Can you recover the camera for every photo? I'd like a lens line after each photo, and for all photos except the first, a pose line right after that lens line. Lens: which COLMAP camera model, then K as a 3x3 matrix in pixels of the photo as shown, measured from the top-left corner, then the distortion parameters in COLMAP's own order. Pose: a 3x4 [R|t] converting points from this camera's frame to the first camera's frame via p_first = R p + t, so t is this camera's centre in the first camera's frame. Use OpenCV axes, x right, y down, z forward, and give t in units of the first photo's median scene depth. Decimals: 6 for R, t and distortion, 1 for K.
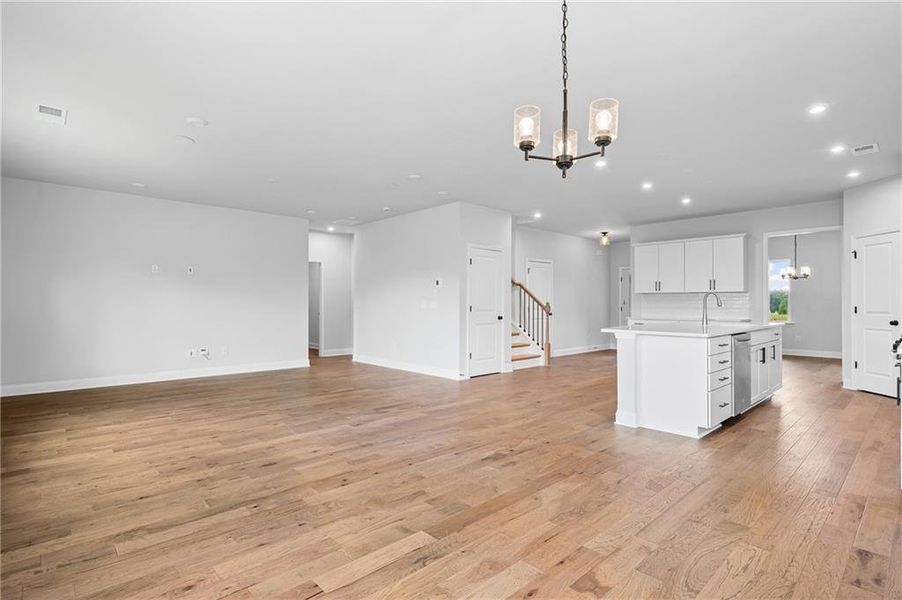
lens RADIAL K [[446.9, 0, 452.0], [0, 446.9, 301.6], [0, 0, 1]] dist [-0.005058, -0.000239]
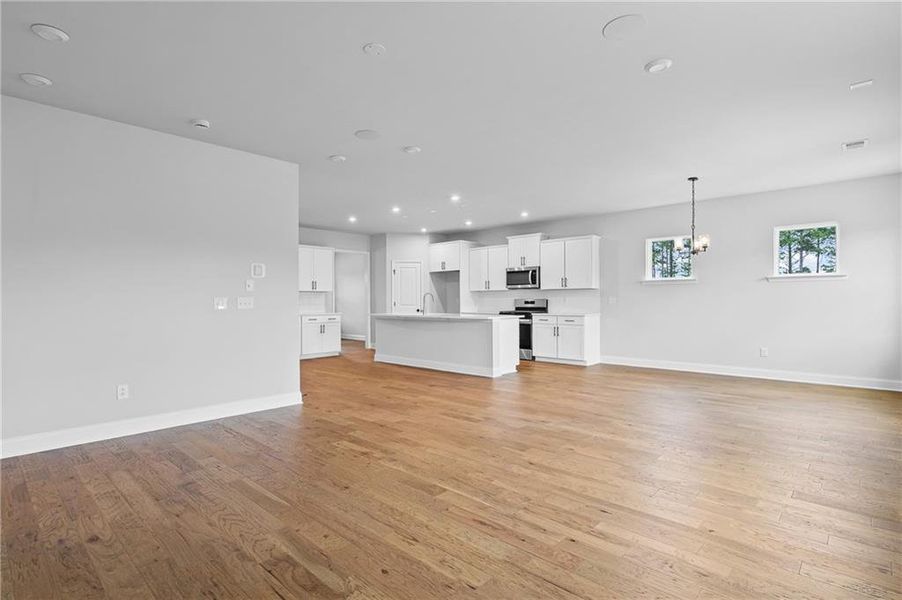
lens RADIAL K [[446.9, 0, 452.0], [0, 446.9, 298.8], [0, 0, 1]] dist [-0.005058, -0.000239]
pose [[-0.066523, -0.000601, 0.997785, -1.208232], [0.001048, 0.999999, 0.000672, 0.000731], [-0.997784, 0.001090, -0.066522, 1.286148]]
